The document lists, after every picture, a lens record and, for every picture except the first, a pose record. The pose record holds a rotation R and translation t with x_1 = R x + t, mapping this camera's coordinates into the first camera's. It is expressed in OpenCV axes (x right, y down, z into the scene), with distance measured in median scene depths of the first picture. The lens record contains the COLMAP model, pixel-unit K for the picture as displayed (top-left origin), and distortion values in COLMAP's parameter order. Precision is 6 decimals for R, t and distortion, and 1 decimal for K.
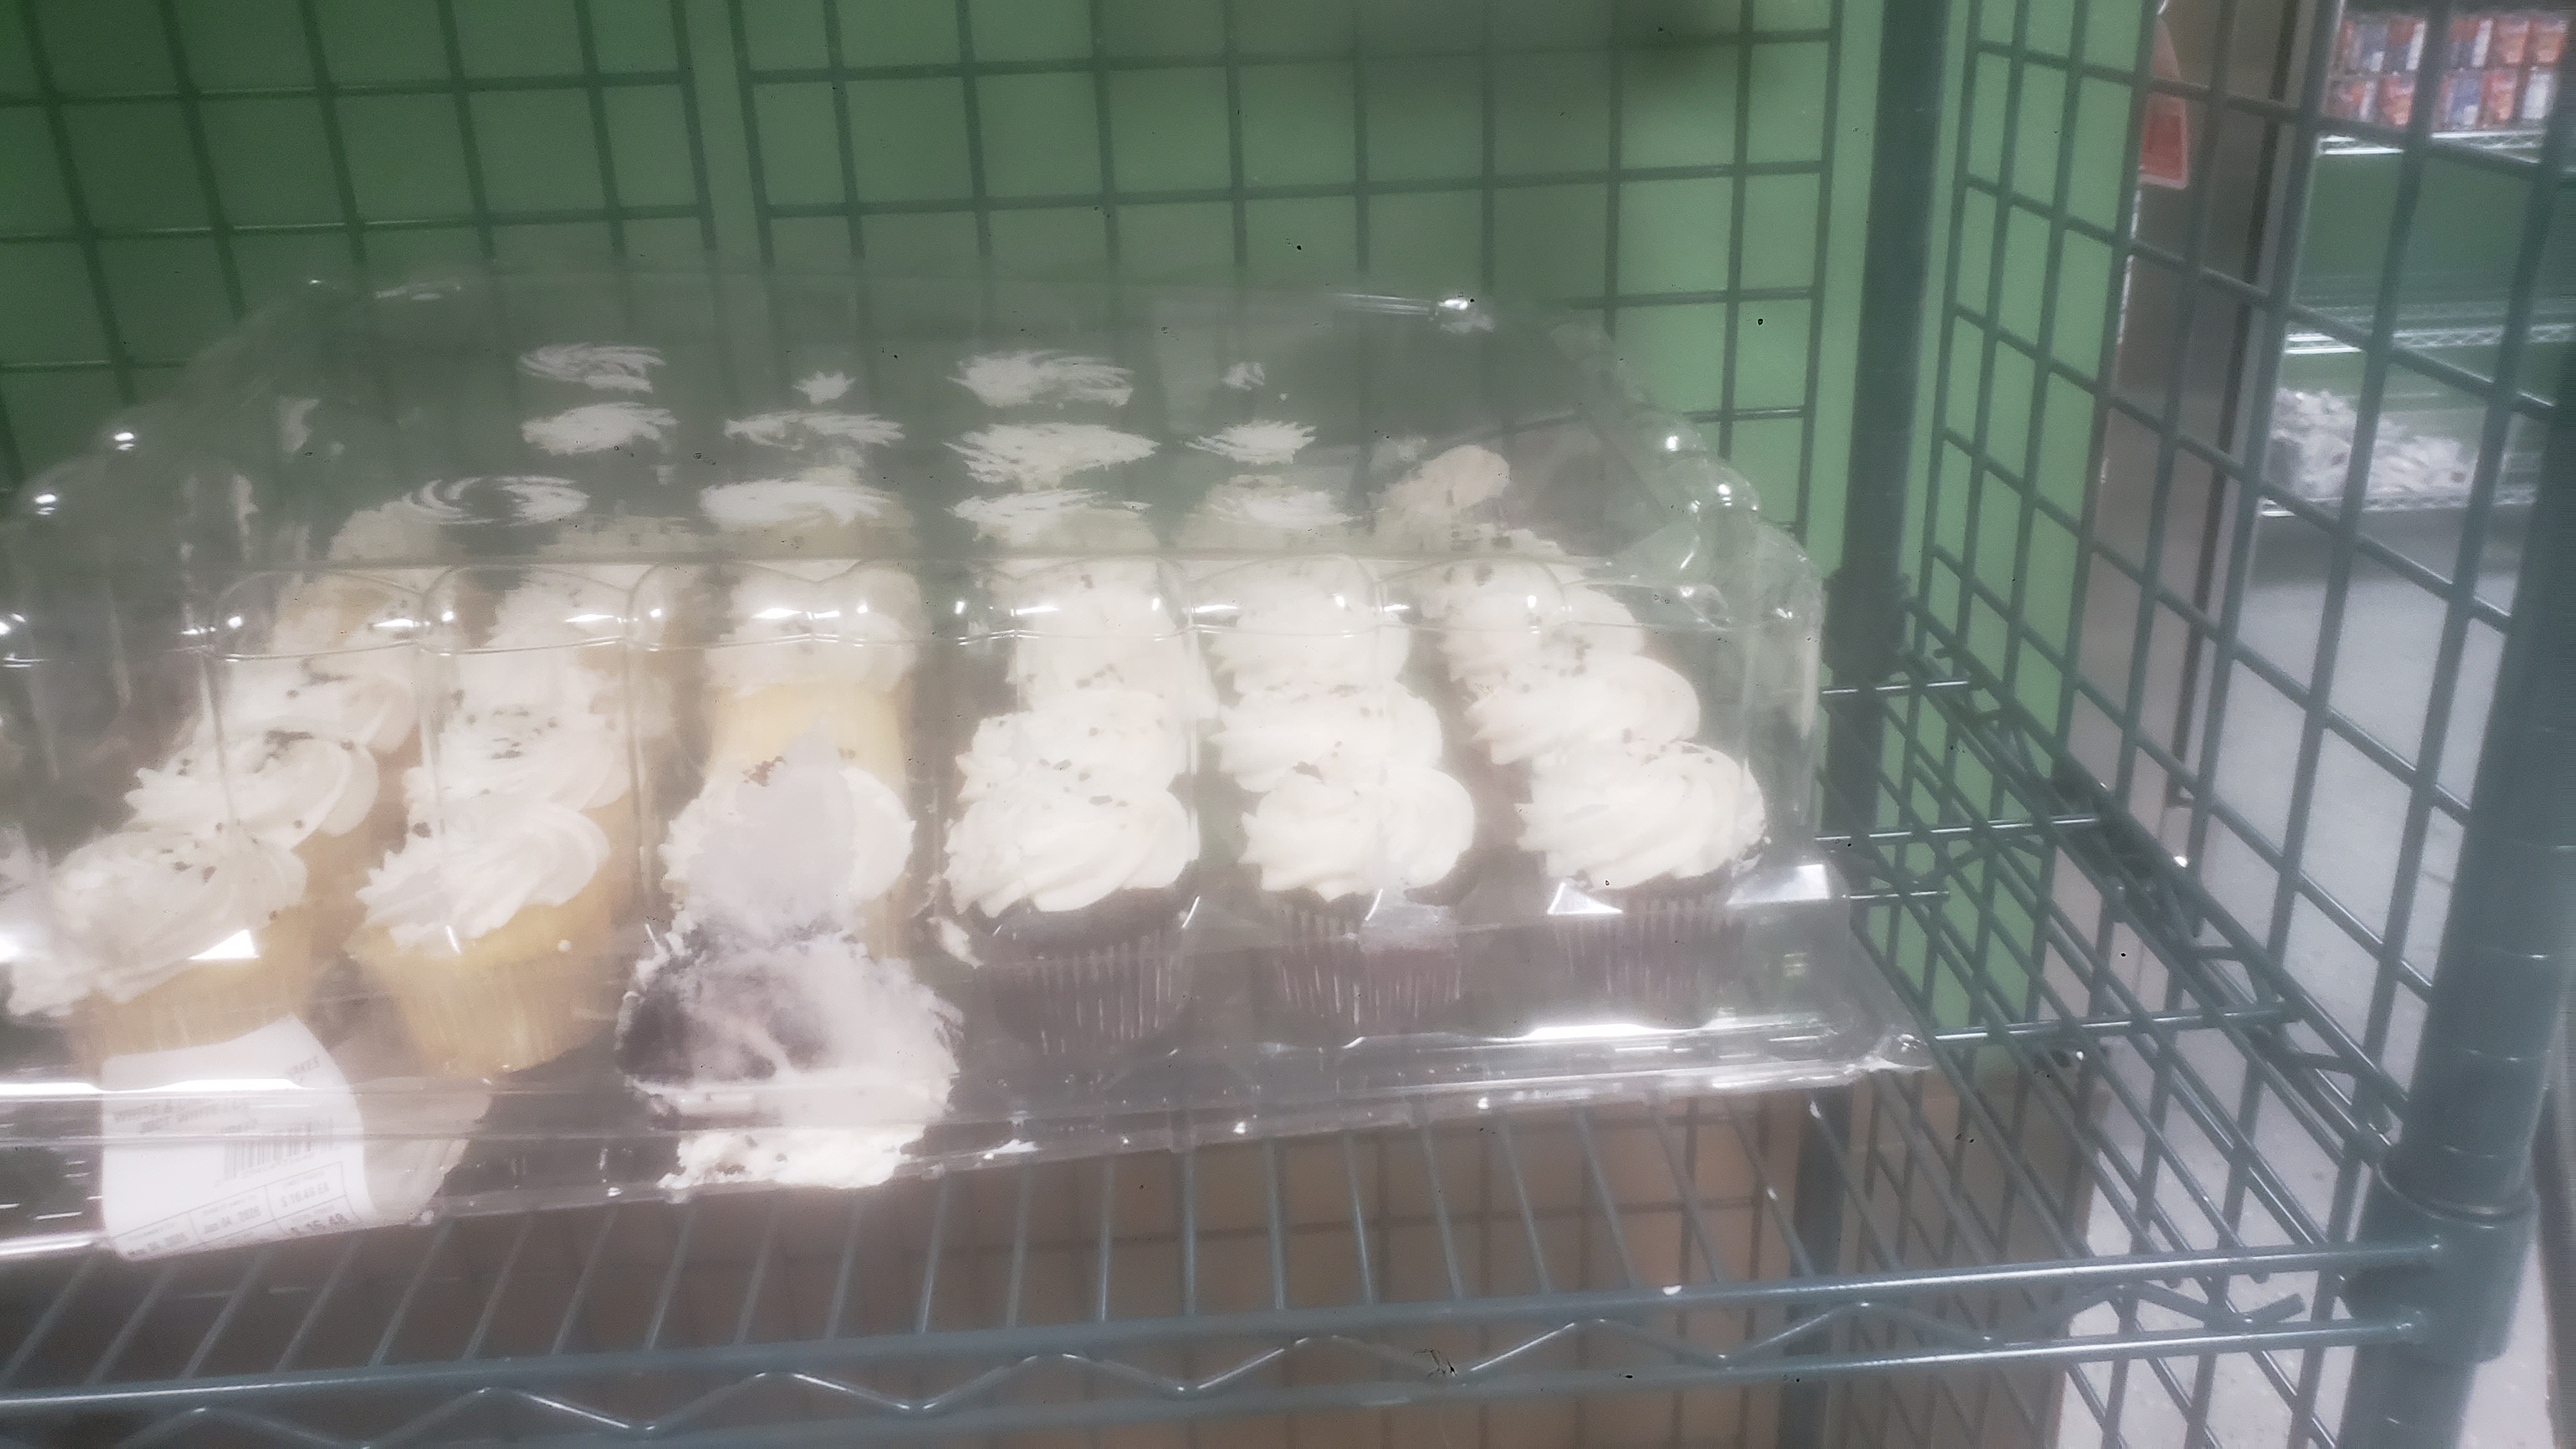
lens RADIAL K [[2040.5, 0, 1279.5], [0, 2040.5, 638.4], [0, 0, 1]] dist [-0.001869, -0.015390]
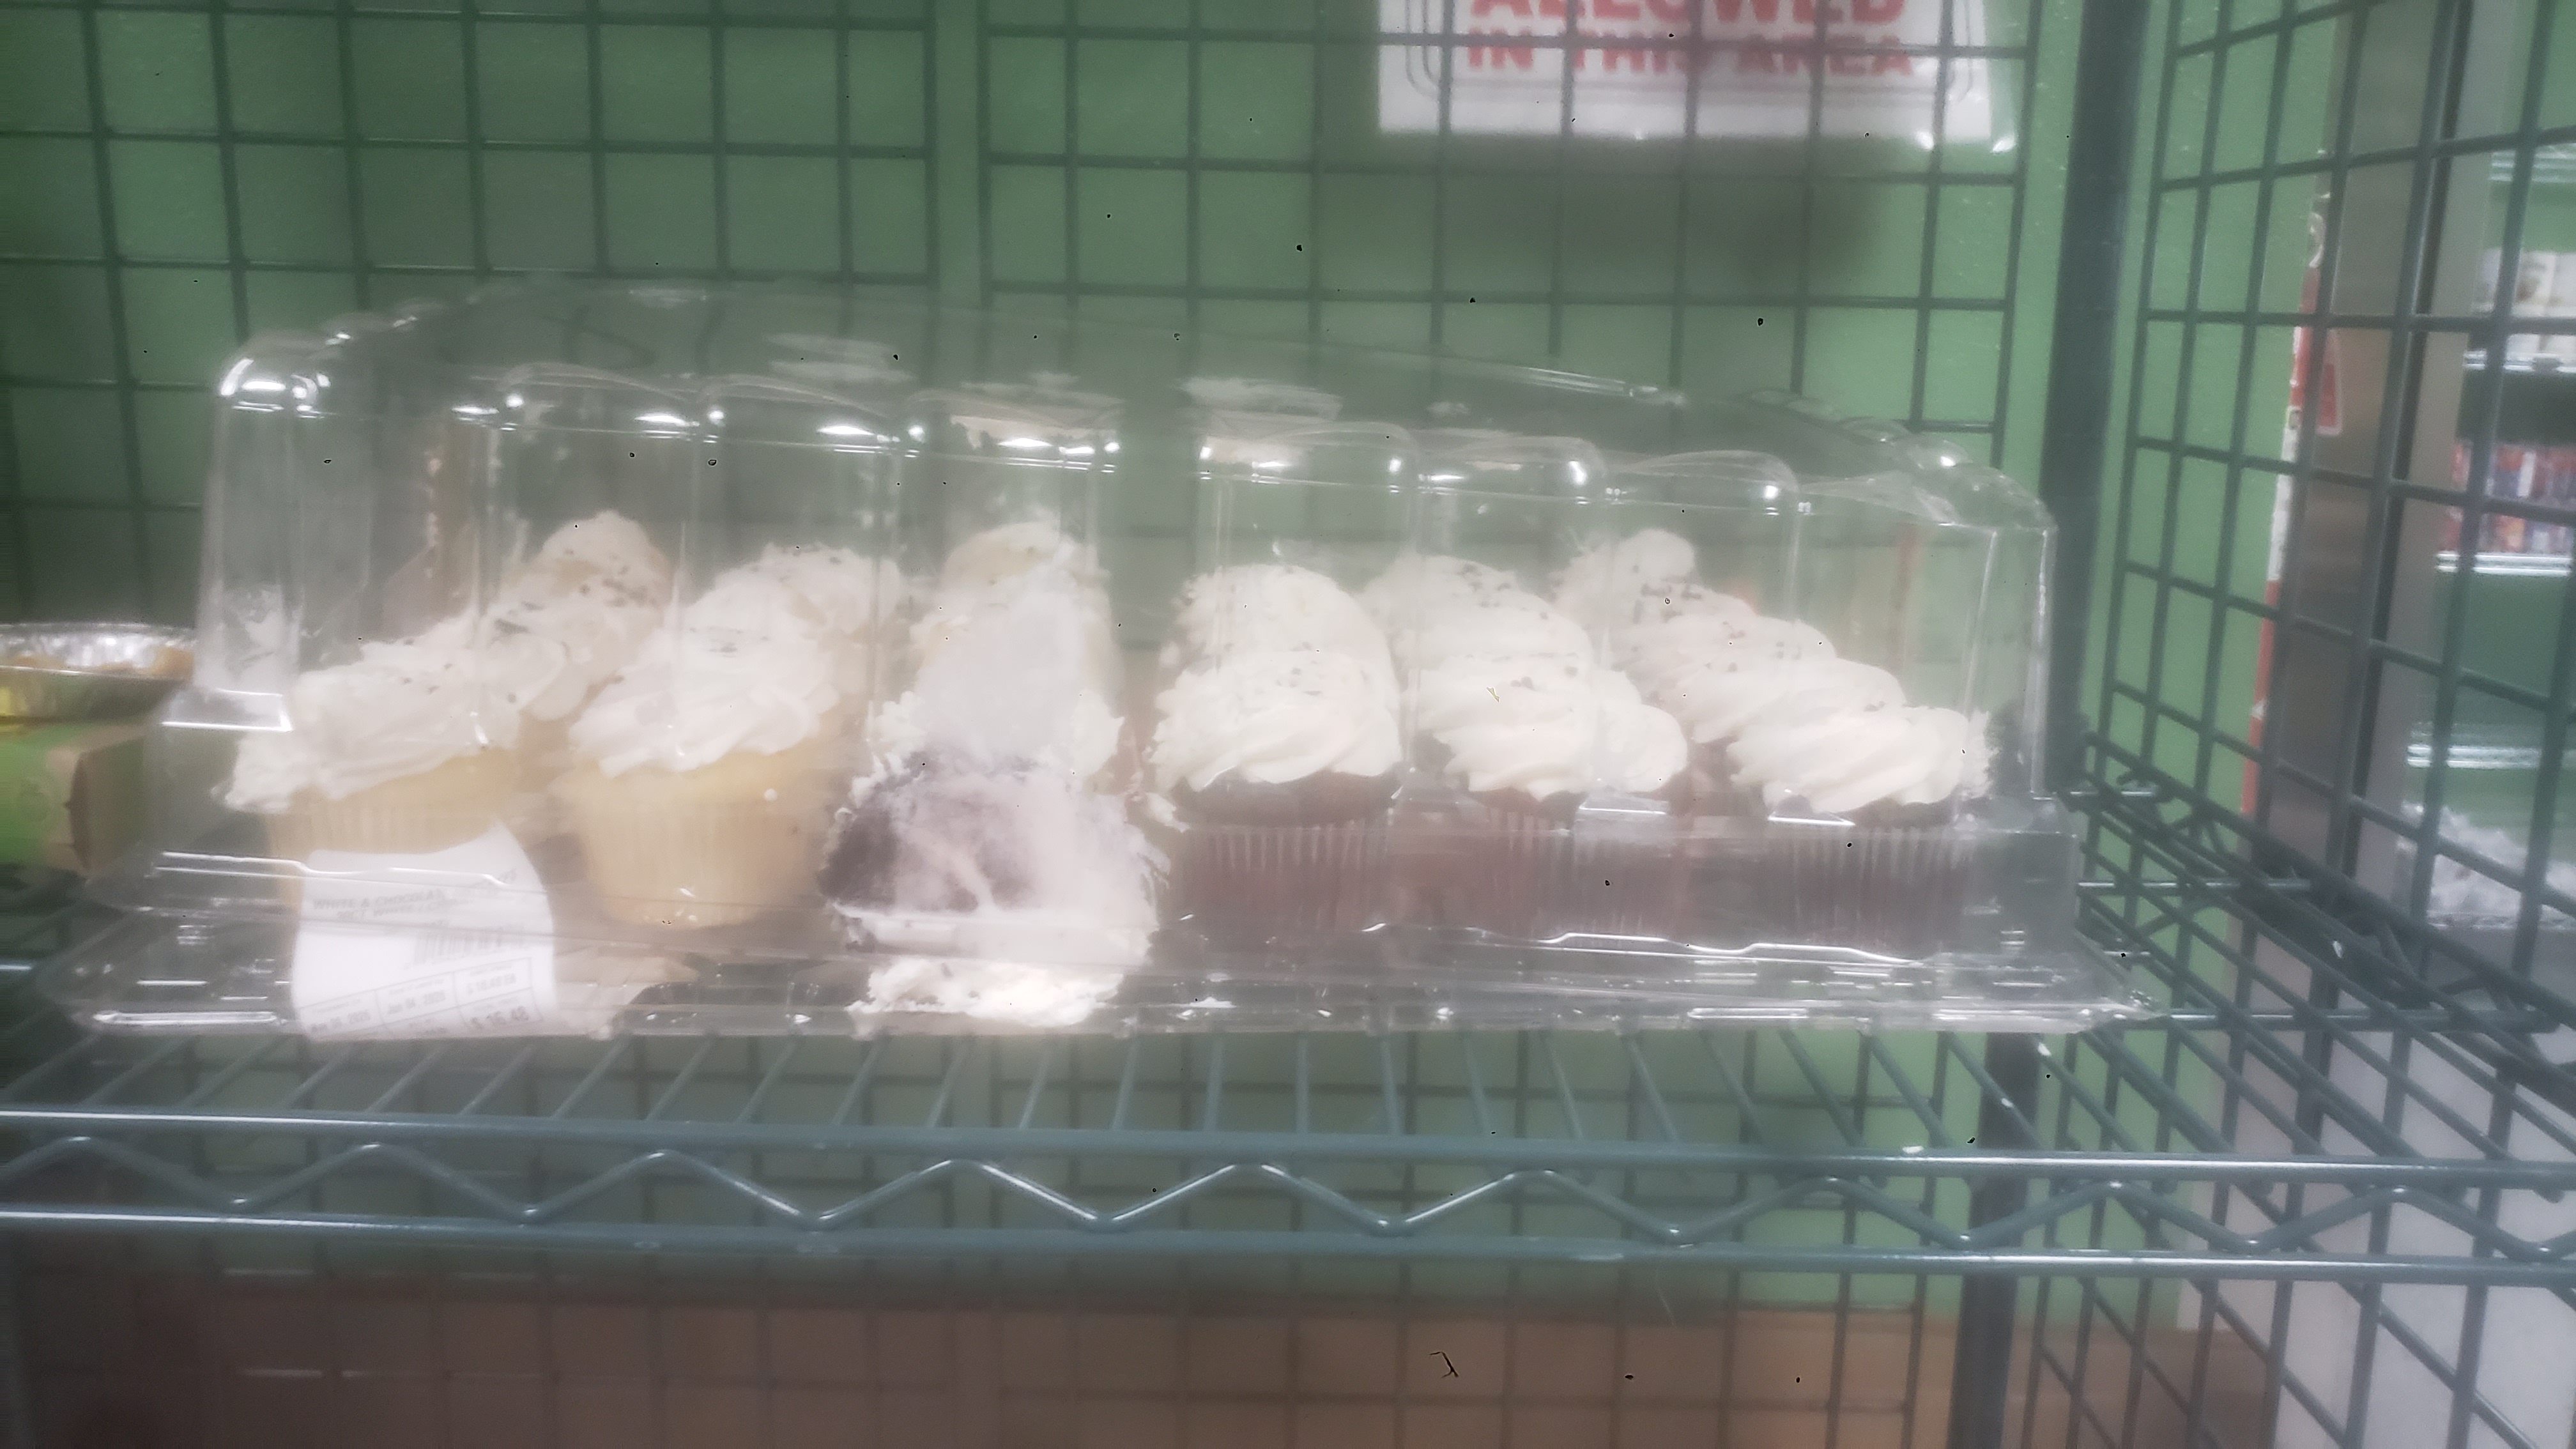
lens RADIAL K [[2040.5, 0, 1265.5], [0, 2040.5, 628.4], [0, 0, 1]] dist [-0.001869, -0.015390]
pose [[0.996003, 0.073184, -0.051199, -0.067873], [-0.082034, 0.976285, -0.200347, 0.266696], [0.035323, 0.203746, 0.978386, 0.015285]]
